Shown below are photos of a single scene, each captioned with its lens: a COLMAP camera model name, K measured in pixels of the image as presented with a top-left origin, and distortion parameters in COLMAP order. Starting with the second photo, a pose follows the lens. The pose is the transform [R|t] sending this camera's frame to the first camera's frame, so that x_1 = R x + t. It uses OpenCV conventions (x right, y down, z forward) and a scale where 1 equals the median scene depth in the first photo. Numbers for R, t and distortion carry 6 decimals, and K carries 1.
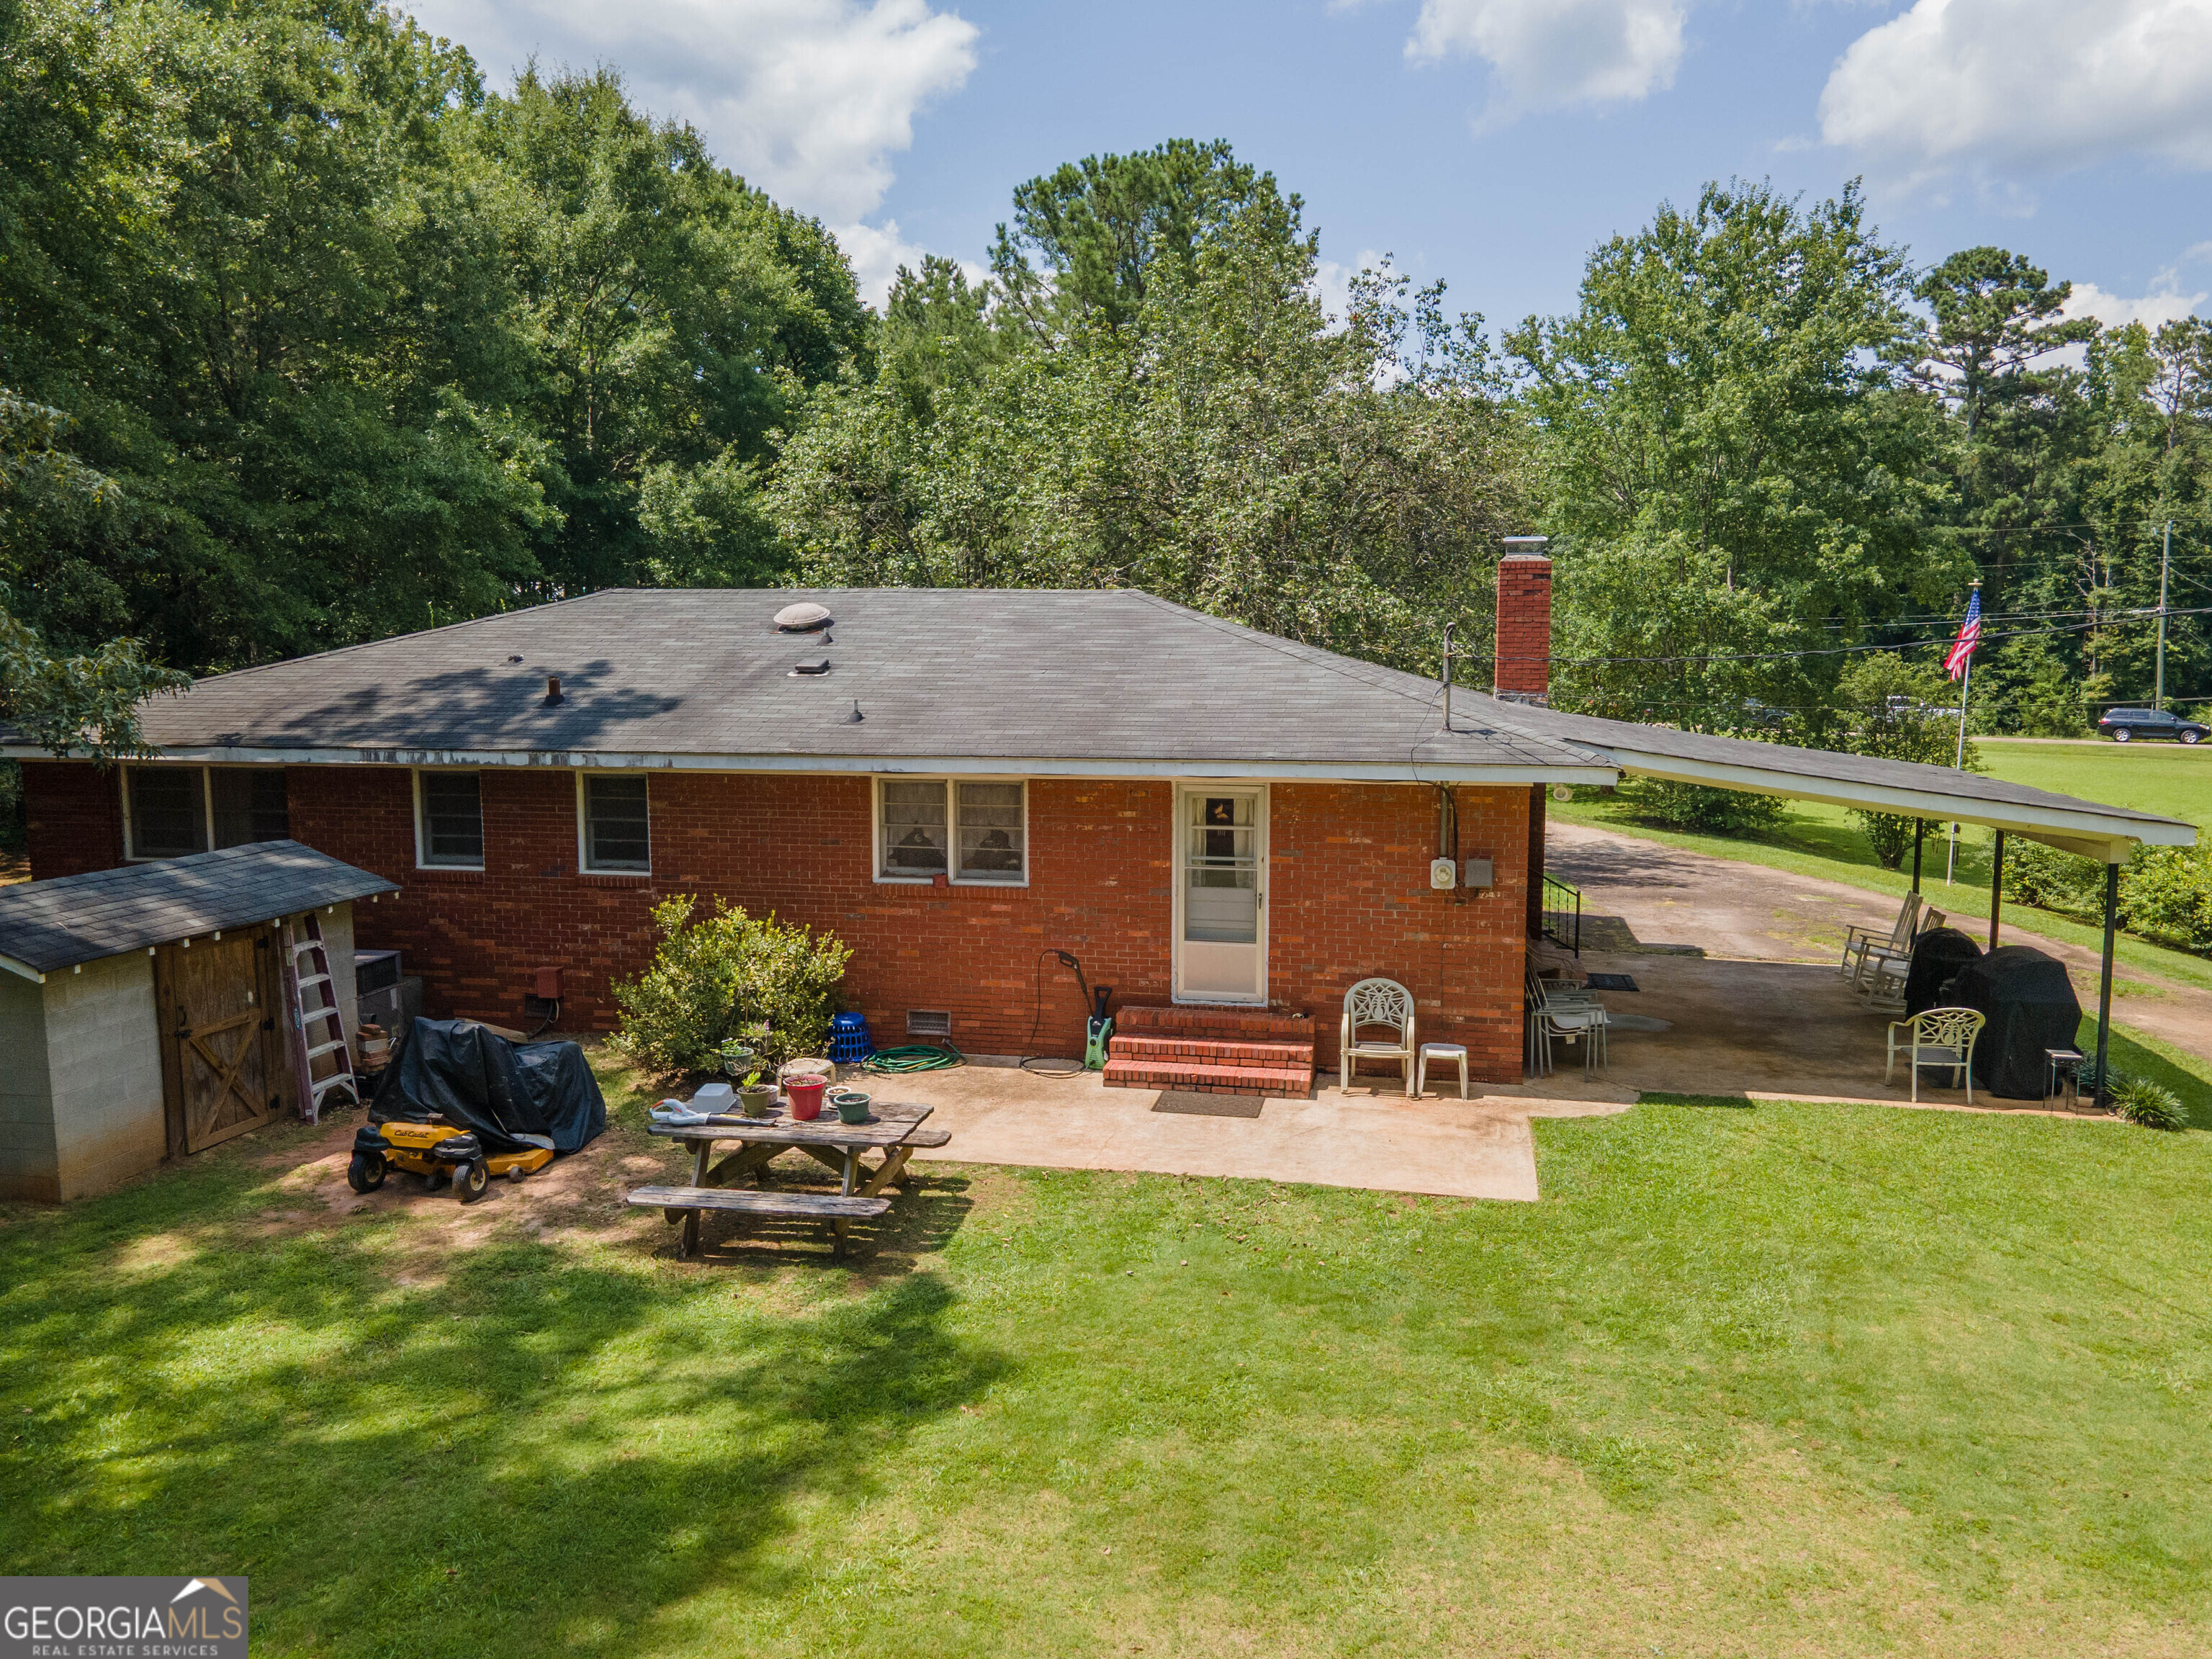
lens RADIAL K [[1652.9, 0, 1098.4], [0, 1652.9, 830.1], [0, 0, 1]] dist [0.042930, 0.017473]
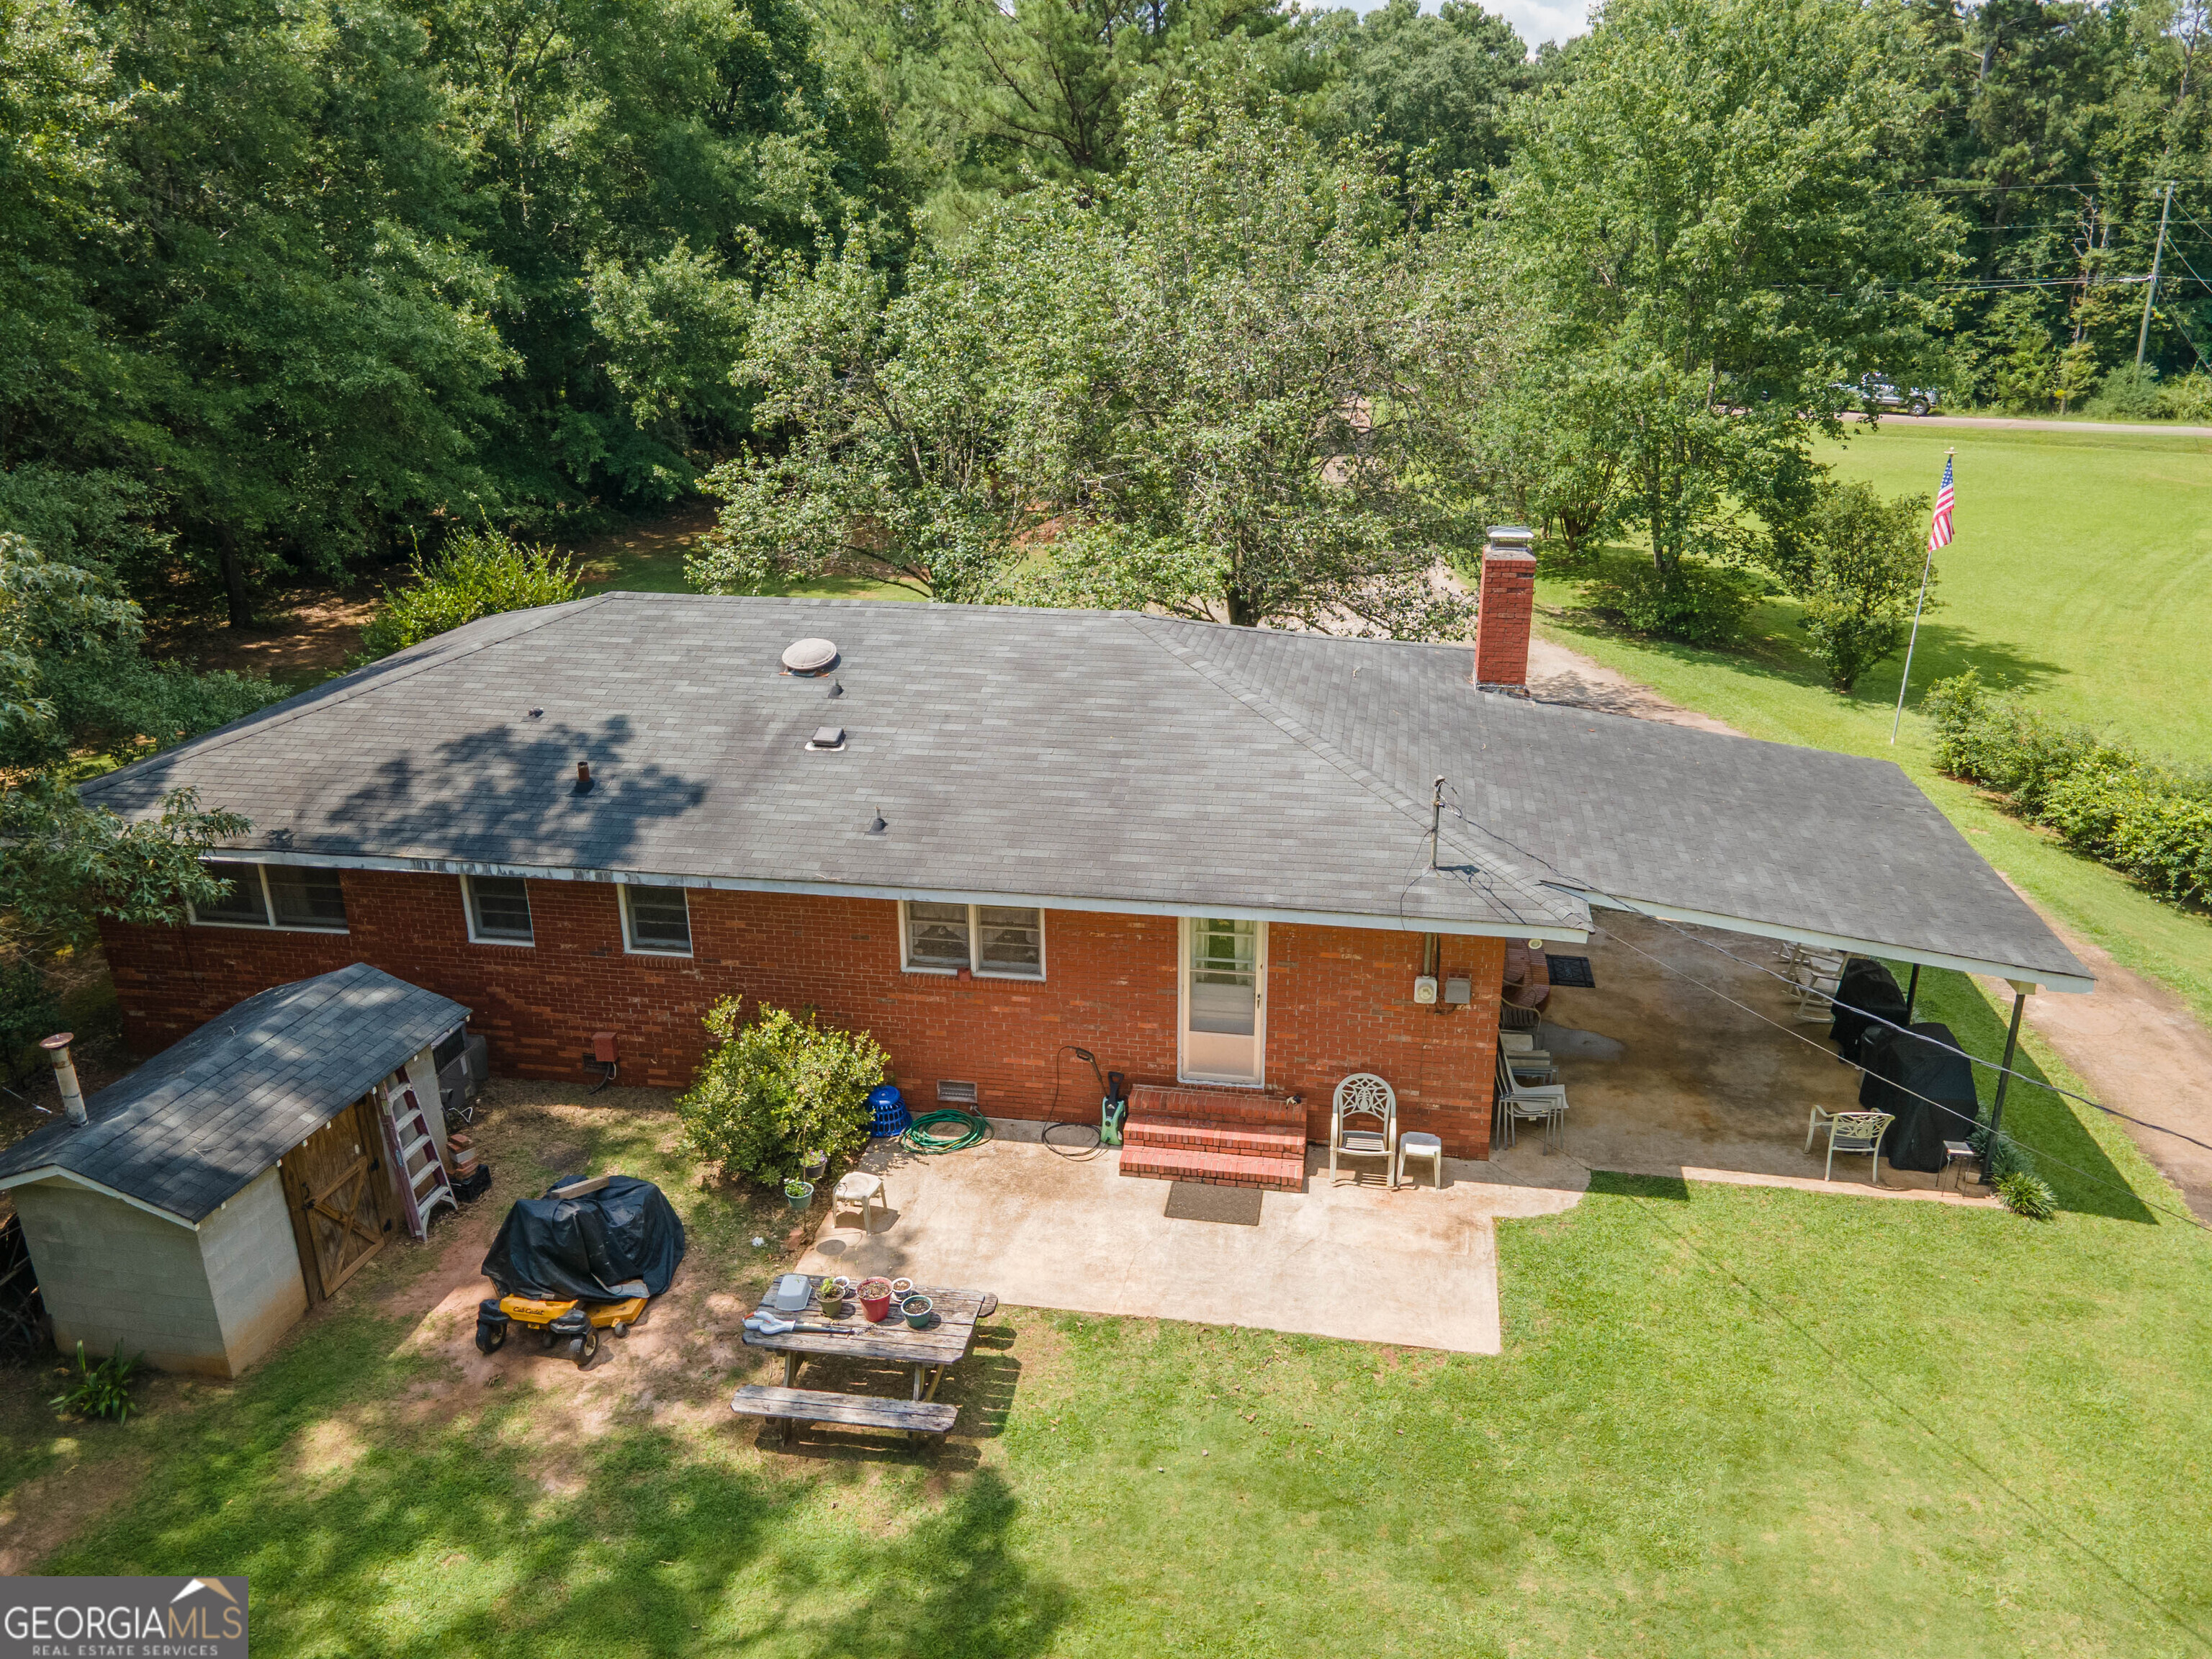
lens RADIAL K [[1652.9, 0, 1099.8], [0, 1652.9, 830.0], [0, 0, 1]] dist [0.042930, 0.017473]
pose [[0.999494, -0.021350, 0.023578, -0.031687], [0.014809, 0.968371, 0.249073, -0.349186], [-0.028149, -0.248598, 0.968198, -0.034768]]
